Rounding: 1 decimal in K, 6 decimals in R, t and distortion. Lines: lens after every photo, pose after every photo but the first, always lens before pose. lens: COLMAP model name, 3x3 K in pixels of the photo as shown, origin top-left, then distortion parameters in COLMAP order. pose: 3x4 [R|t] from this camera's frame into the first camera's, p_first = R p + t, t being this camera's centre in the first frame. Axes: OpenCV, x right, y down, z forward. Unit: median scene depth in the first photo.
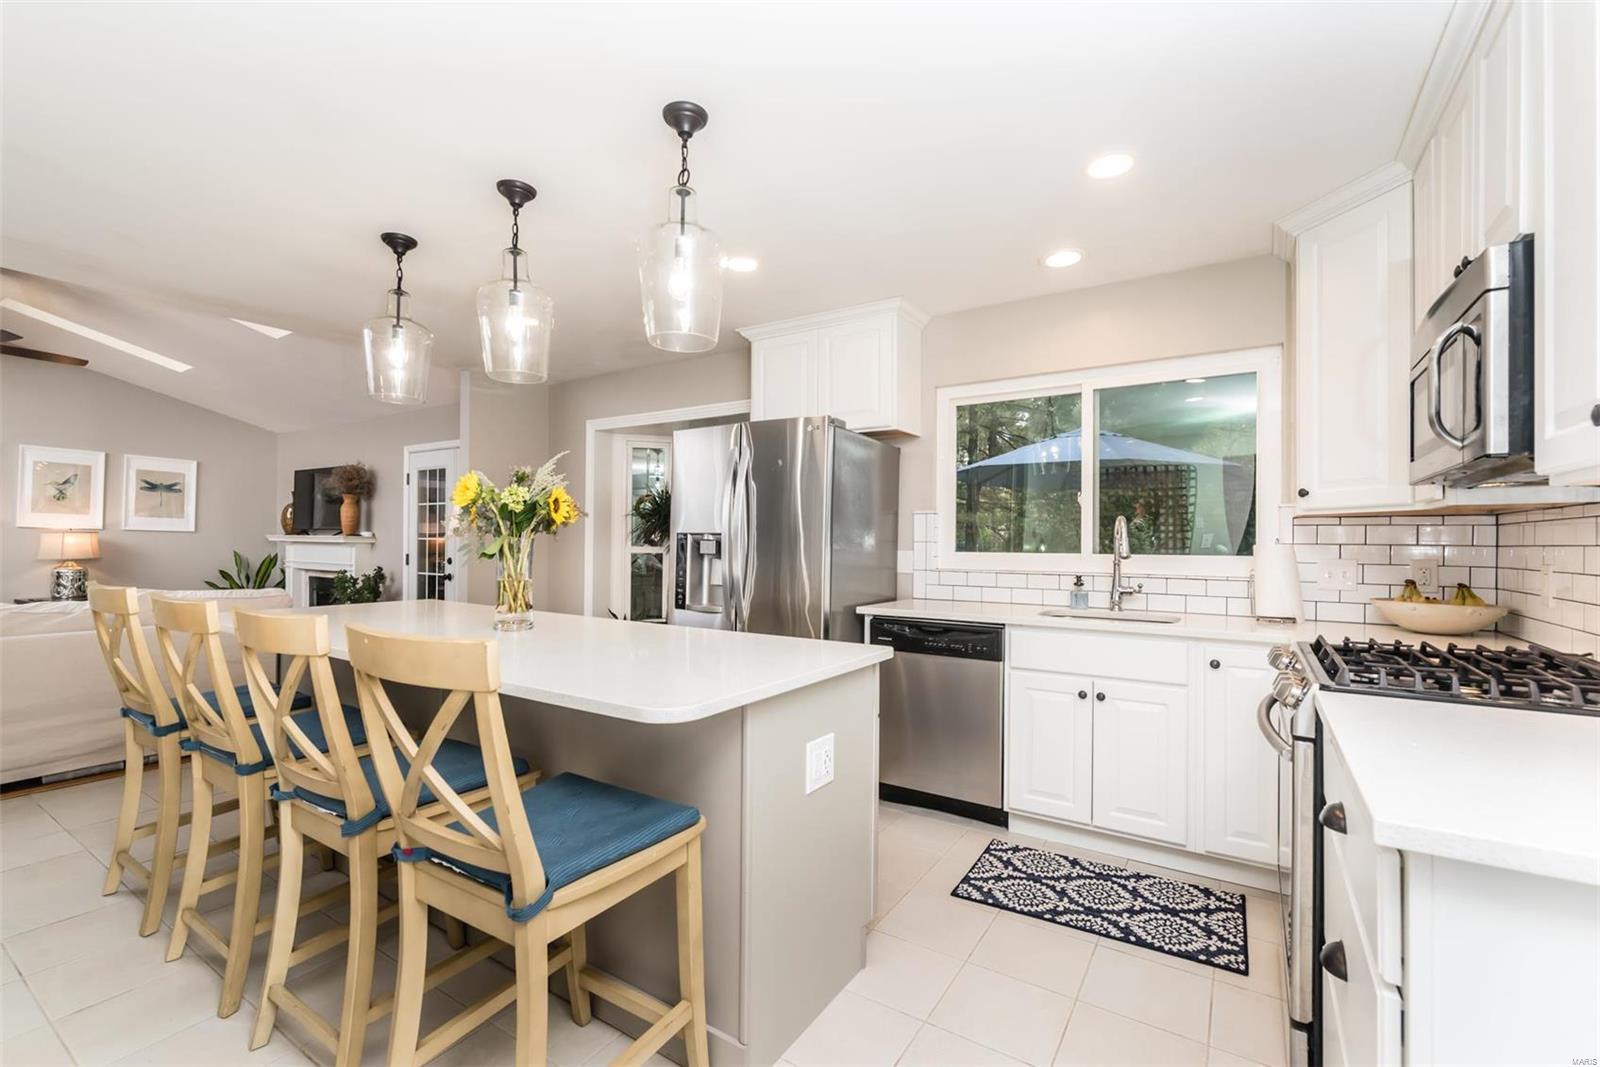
lens RADIAL K [[692.5, 0, 801.1], [0, 692.5, 533.8], [0, 0, 1]] dist [-0.000335, -0.000040]
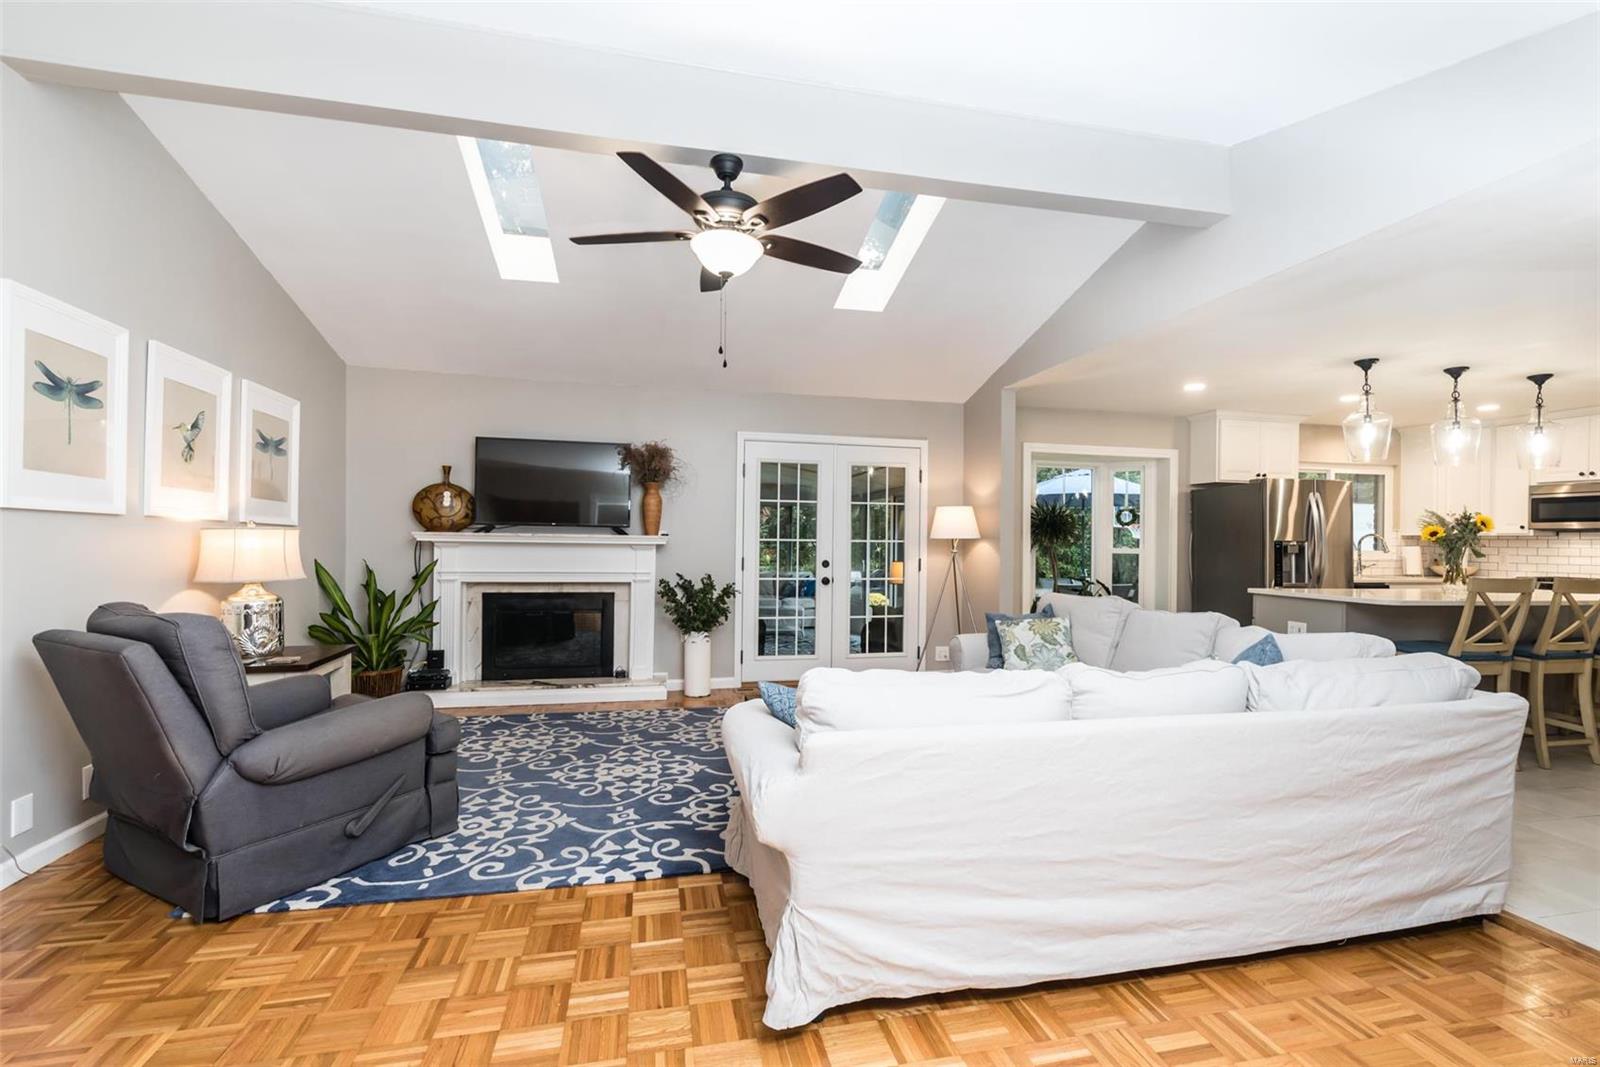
lens RADIAL K [[692.5, 0, 796.1], [0, 692.5, 531.9], [0, 0, 1]] dist [-0.000335, -0.000040]
pose [[0.704068, 0.005716, 0.710110, -1.147470], [-0.014476, 0.999875, 0.006303, -0.008367], [-0.709985, -0.014717, 0.704063, 0.352749]]
